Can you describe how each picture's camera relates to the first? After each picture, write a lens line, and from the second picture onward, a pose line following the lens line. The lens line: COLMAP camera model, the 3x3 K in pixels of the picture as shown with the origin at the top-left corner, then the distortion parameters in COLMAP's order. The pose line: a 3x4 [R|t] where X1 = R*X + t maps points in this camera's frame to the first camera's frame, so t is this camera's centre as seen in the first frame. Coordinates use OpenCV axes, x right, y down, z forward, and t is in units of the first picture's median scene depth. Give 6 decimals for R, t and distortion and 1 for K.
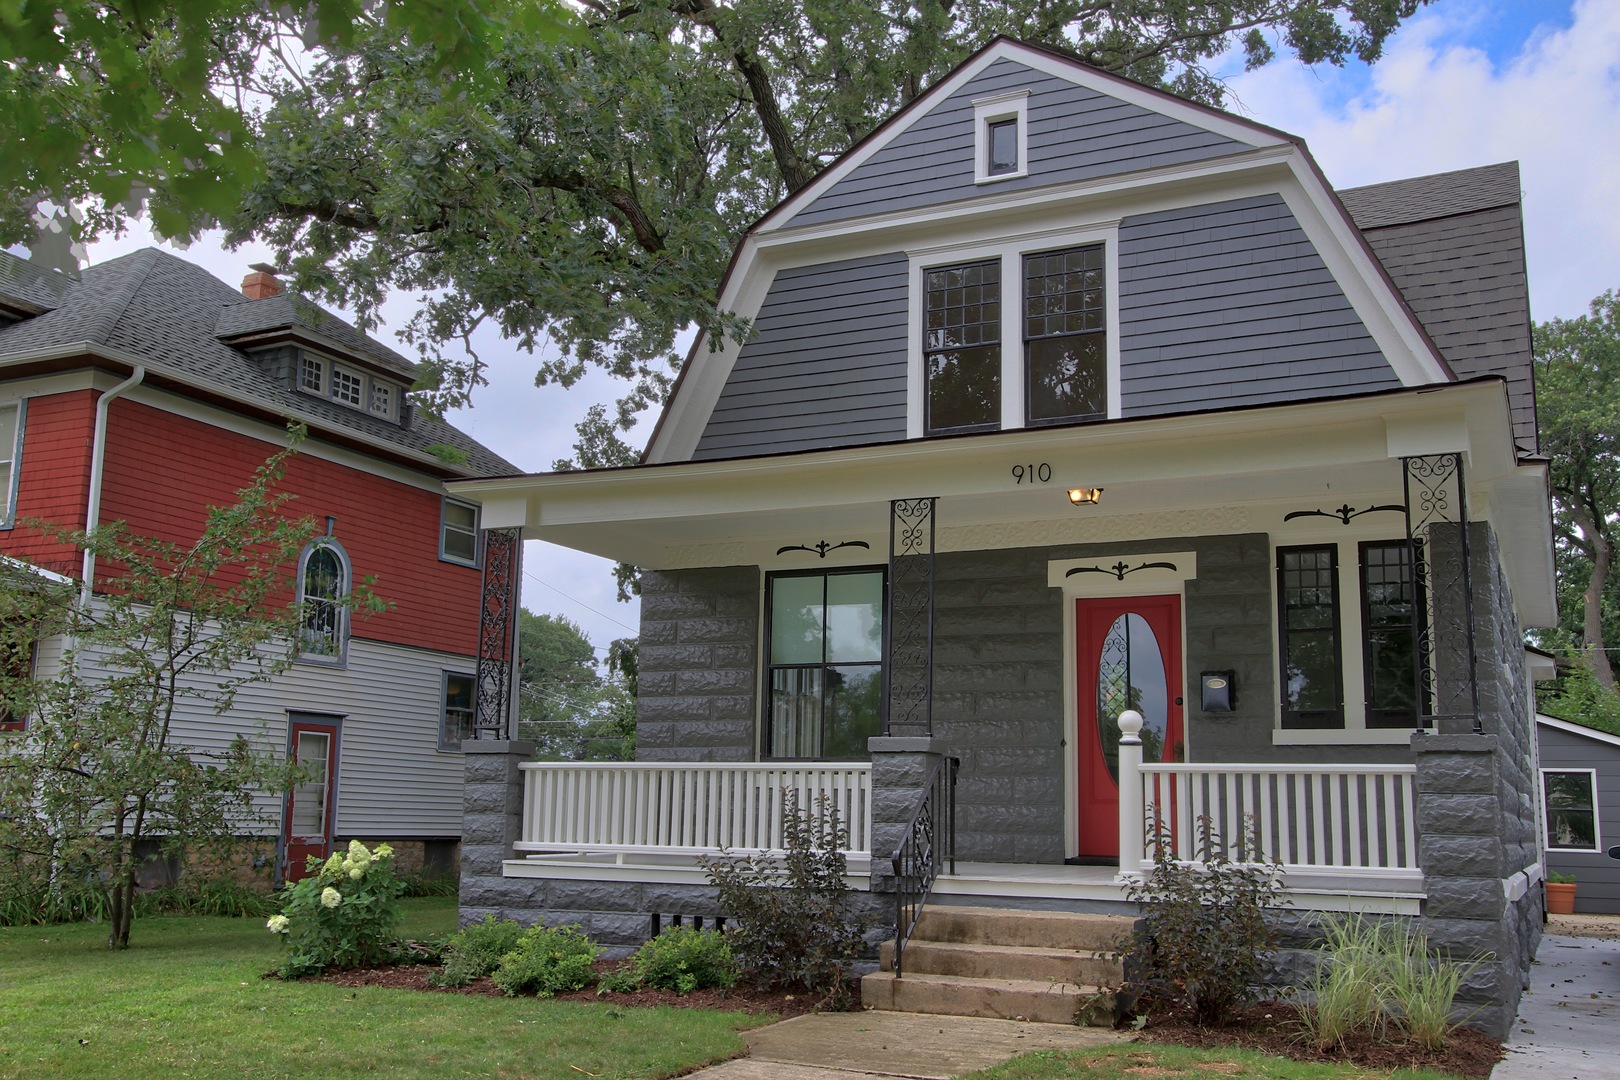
lens RADIAL K [[1660.6, 0, 813.6], [0, 1660.6, 527.6], [0, 0, 1]] dist [0.005924, 0.000000]
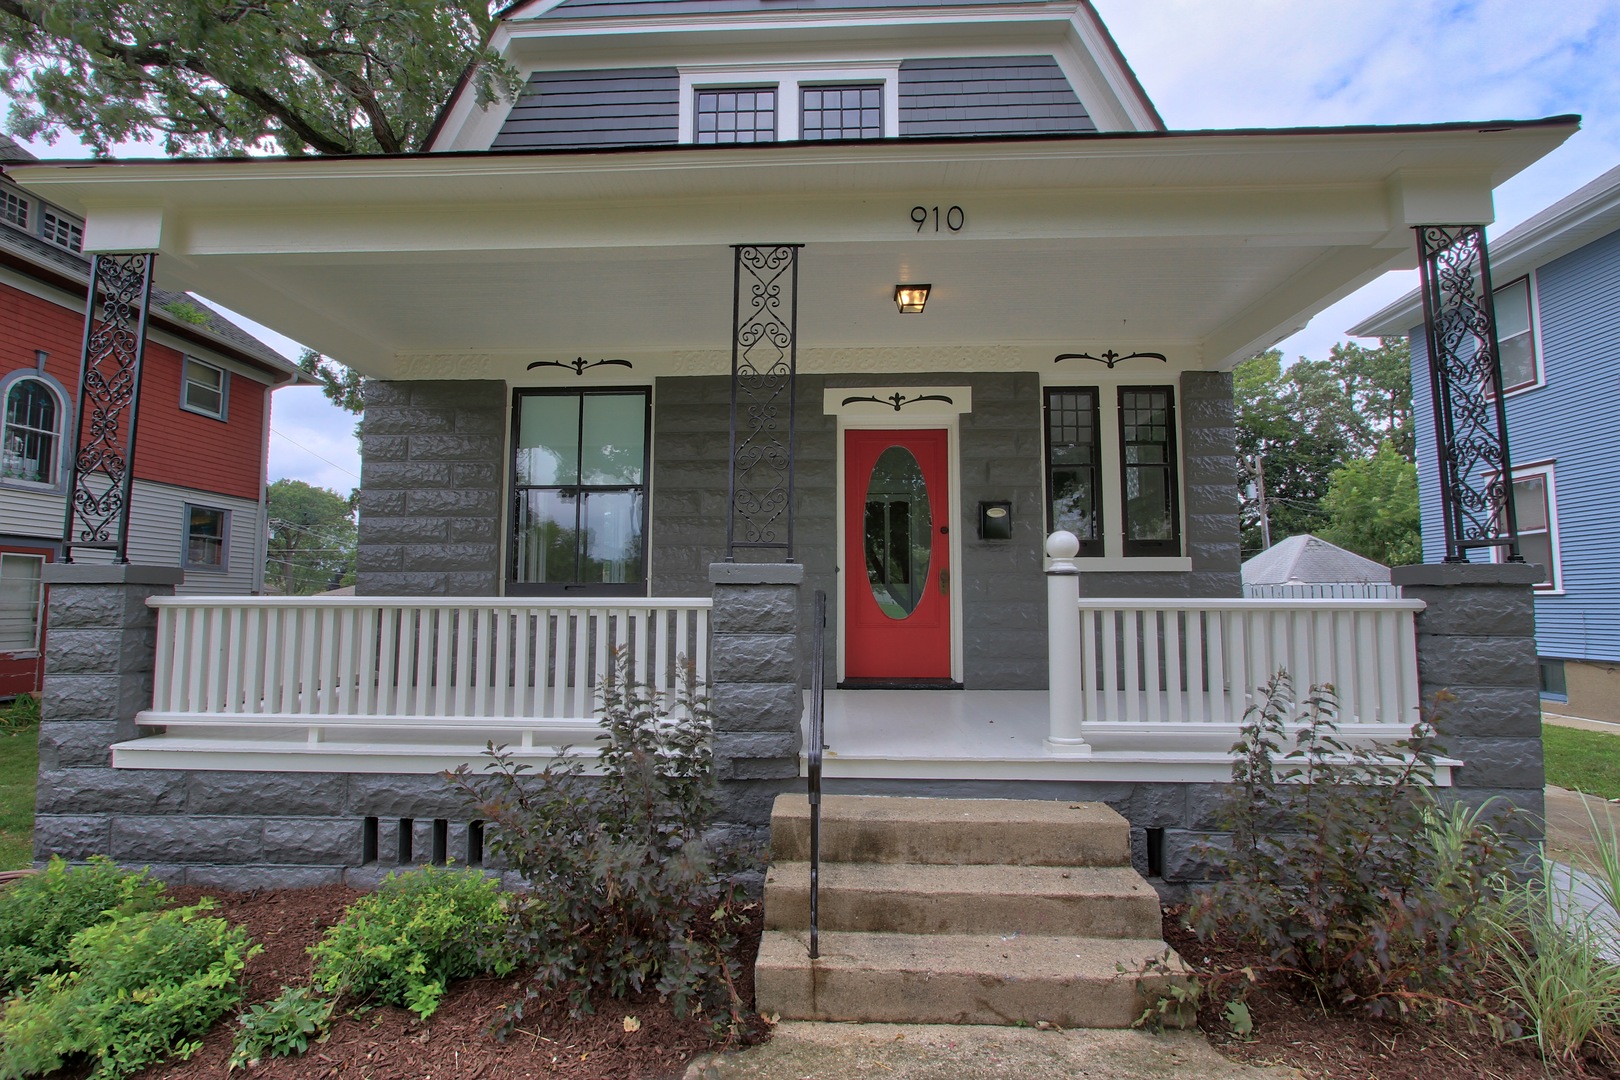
lens RADIAL K [[745.7, 0, 802.0], [0, 745.7, 544.4], [0, 0, 1]] dist [-0.018881, 0.003214]
pose [[0.917984, 0.014647, 0.396347, -0.053089], [-0.054930, 0.994383, 0.090476, 0.081316], [-0.392795, -0.104827, 0.913632, 0.647495]]
